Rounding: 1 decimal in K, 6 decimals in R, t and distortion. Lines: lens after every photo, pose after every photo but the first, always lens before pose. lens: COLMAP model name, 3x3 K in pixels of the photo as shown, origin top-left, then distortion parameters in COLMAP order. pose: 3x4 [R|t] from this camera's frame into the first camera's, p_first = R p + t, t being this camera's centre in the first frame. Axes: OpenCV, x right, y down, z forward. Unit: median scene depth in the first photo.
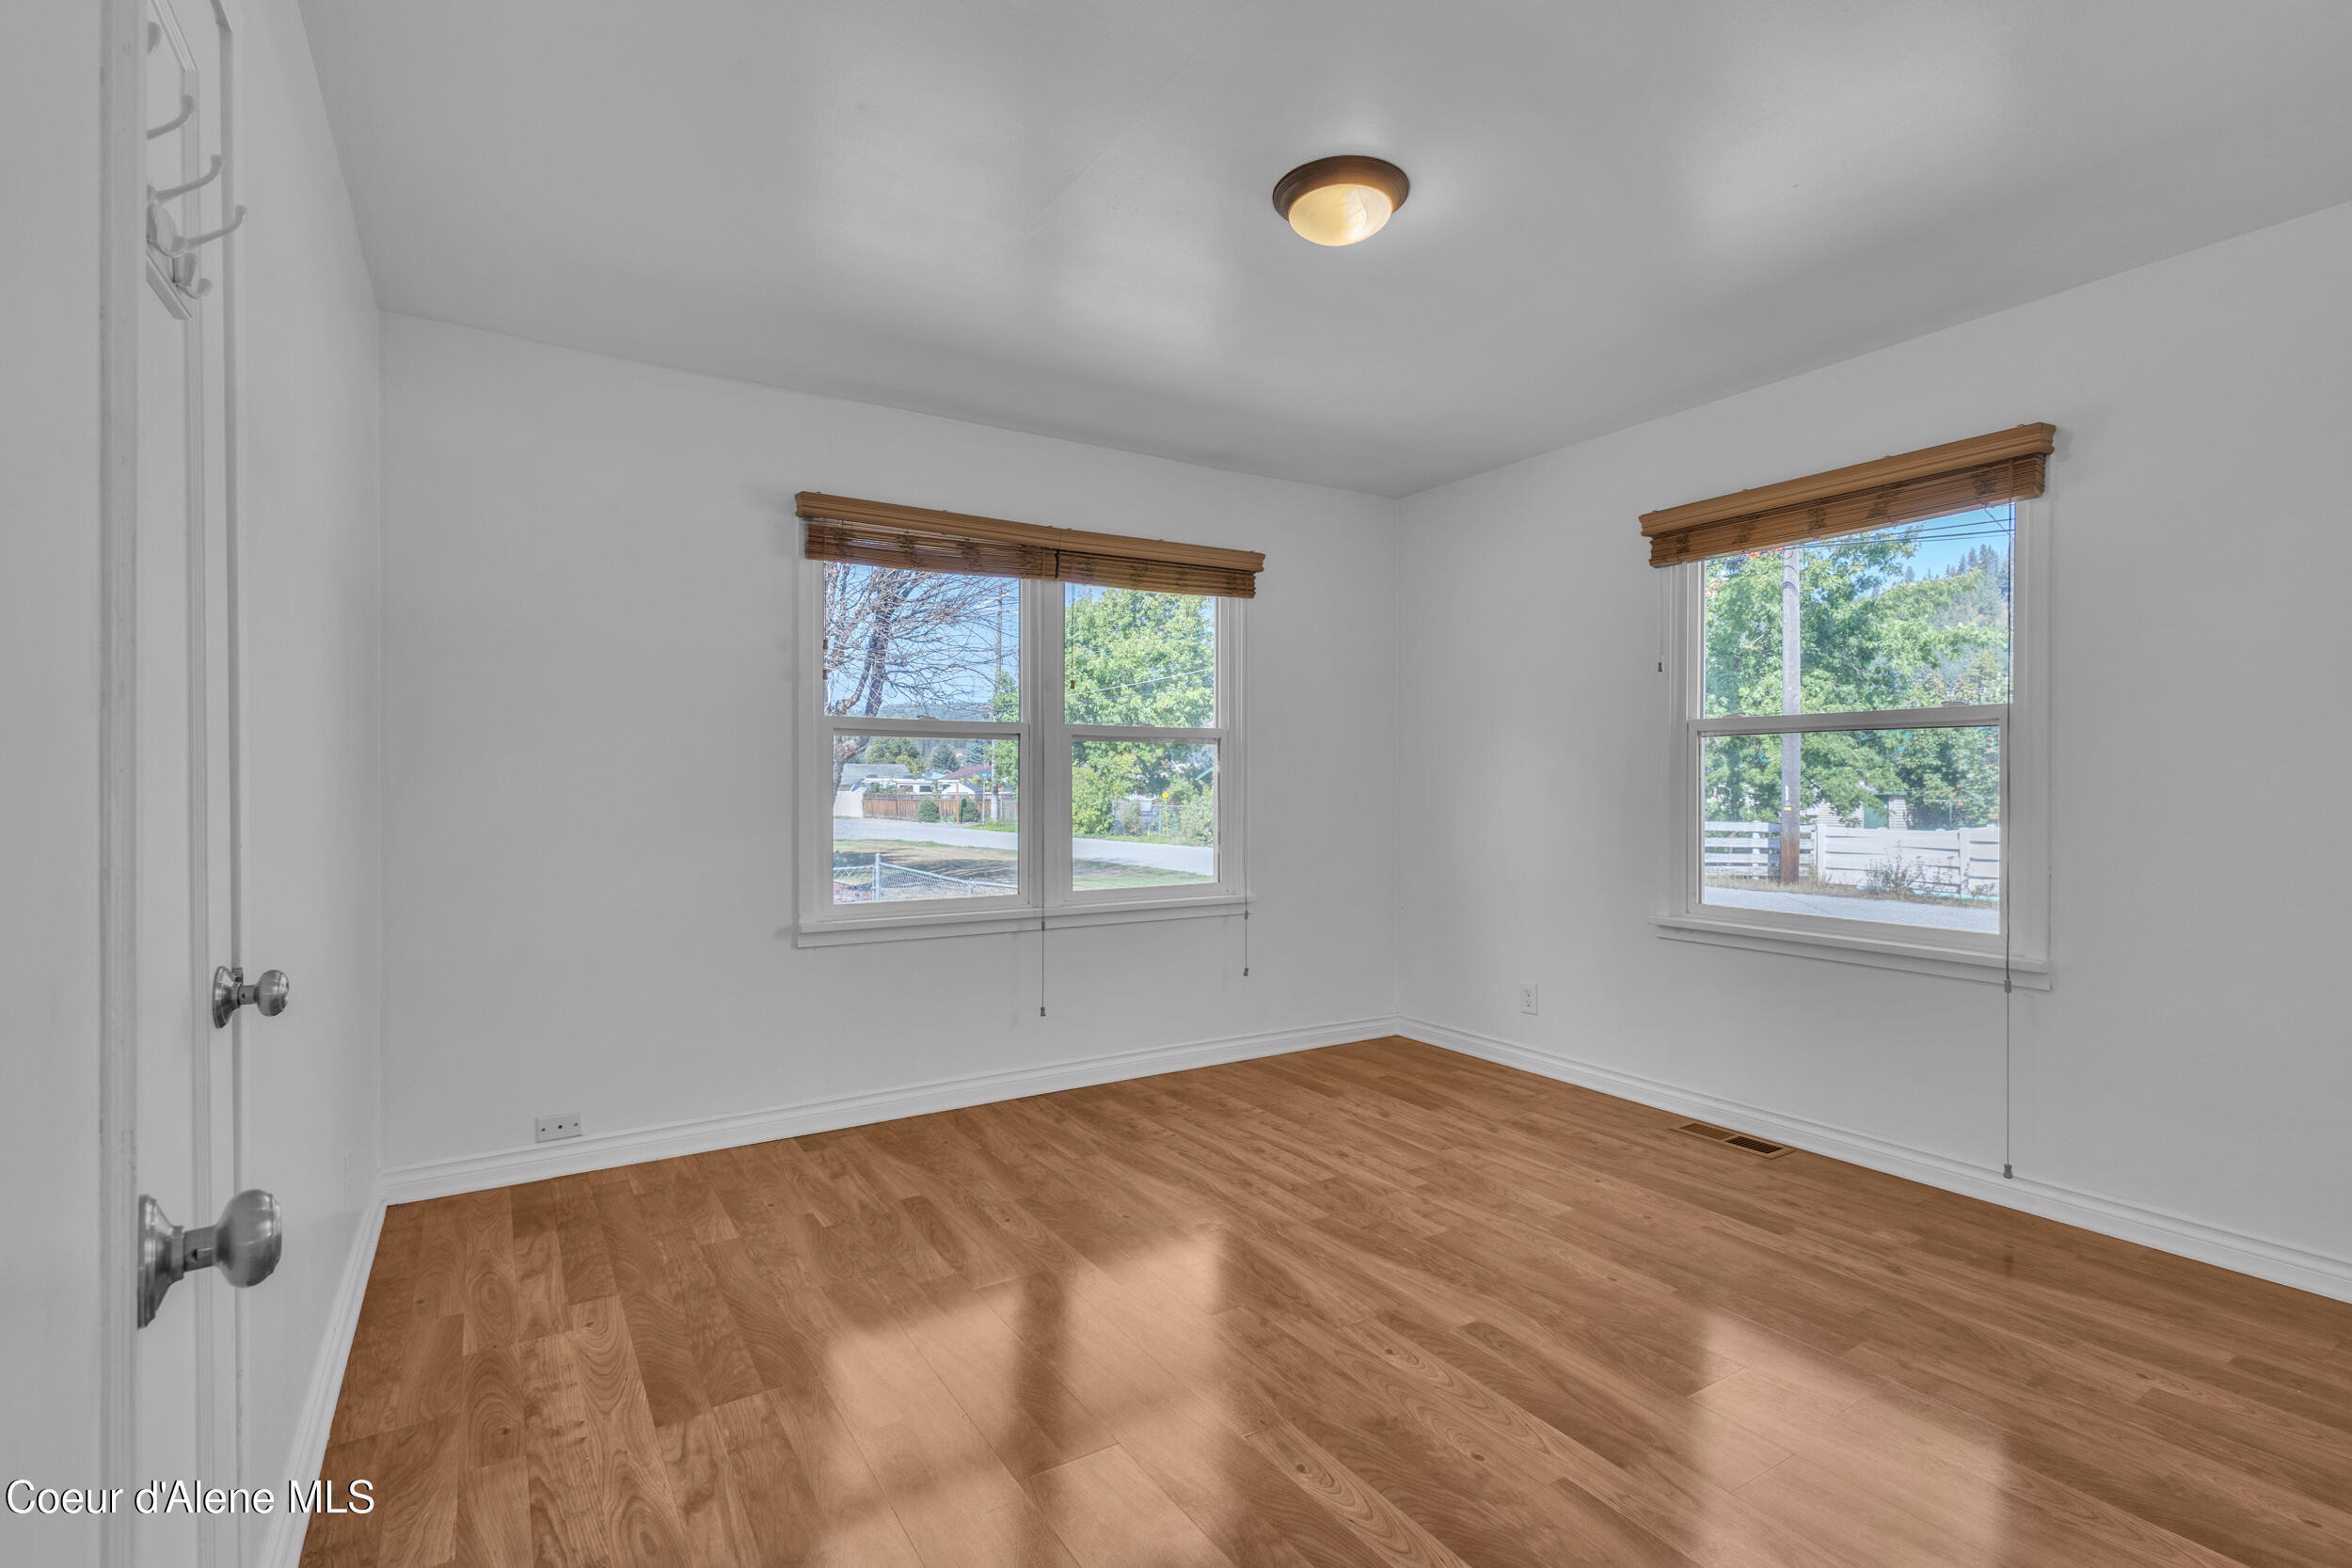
lens RADIAL K [[1085.9, 0, 1169.2], [0, 1085.9, 789.9], [0, 0, 1]] dist [0.006835, -0.001131]
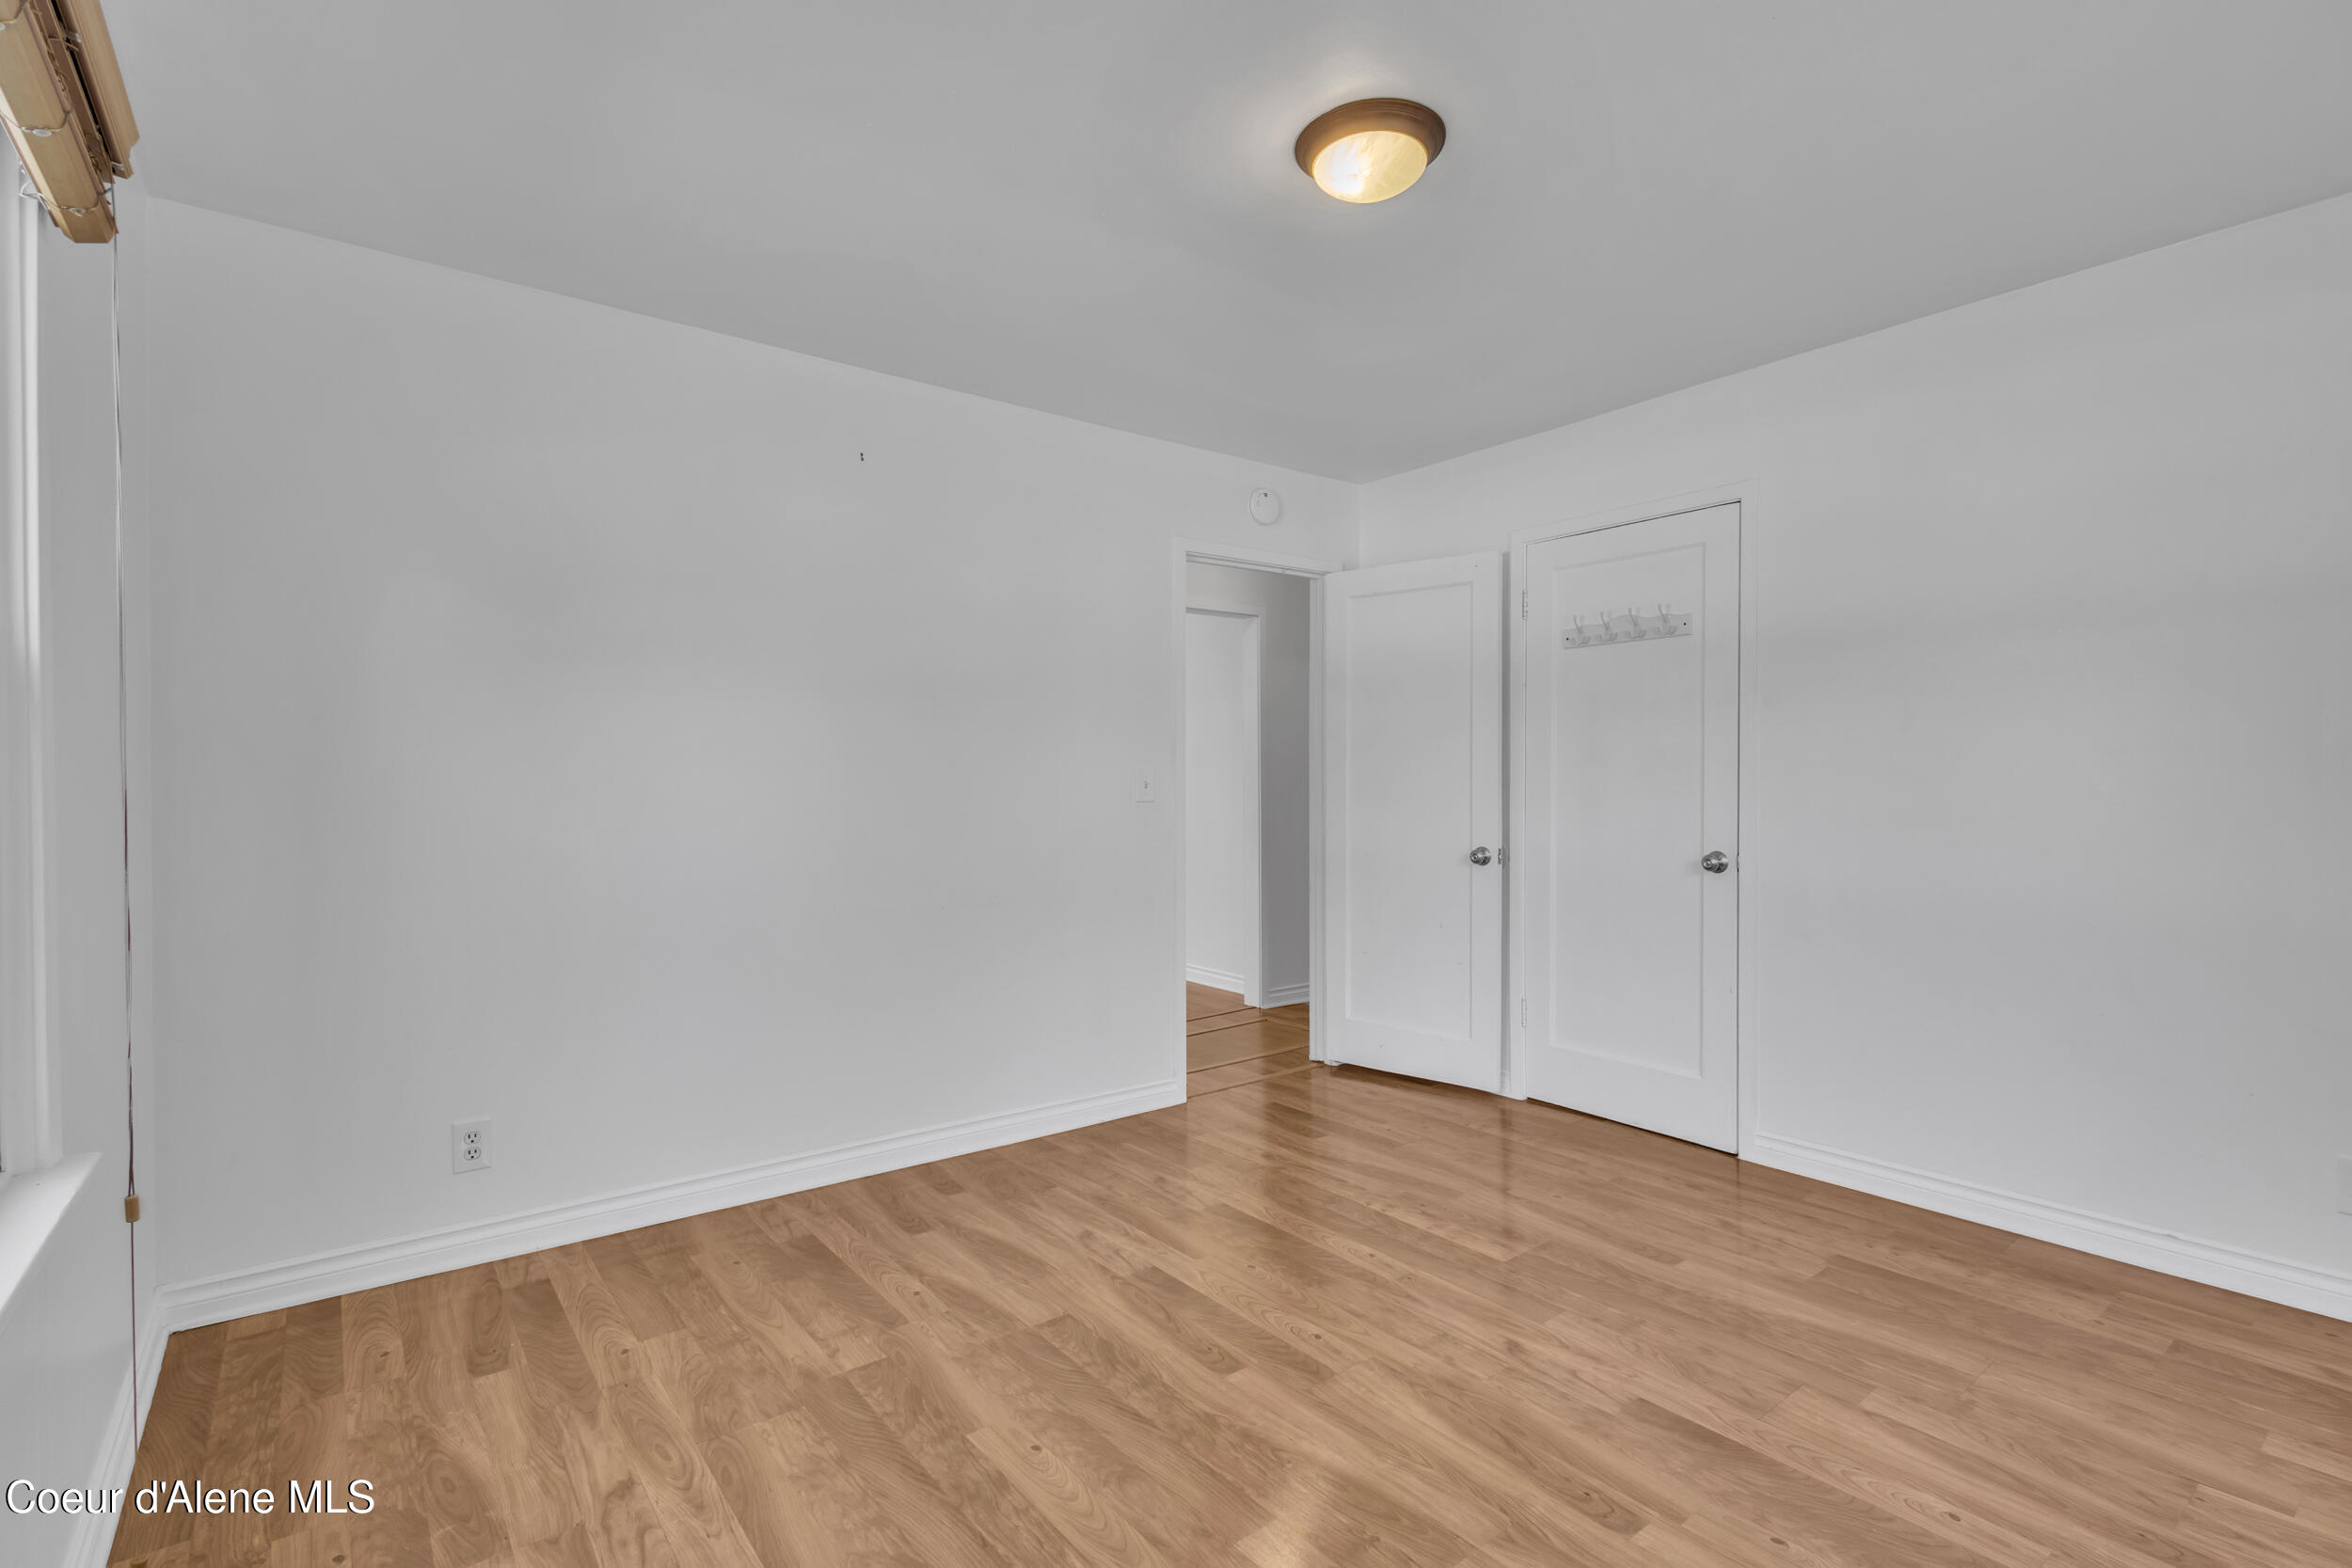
lens RADIAL K [[1085.9, 0, 1177.3], [0, 1085.9, 786.1], [0, 0, 1]] dist [0.006835, -0.001131]
pose [[-0.994428, 0.007552, -0.105143, 0.423821], [0.006295, 0.999905, 0.012285, -0.024018], [0.105226, 0.011554, -0.994381, 1.933213]]
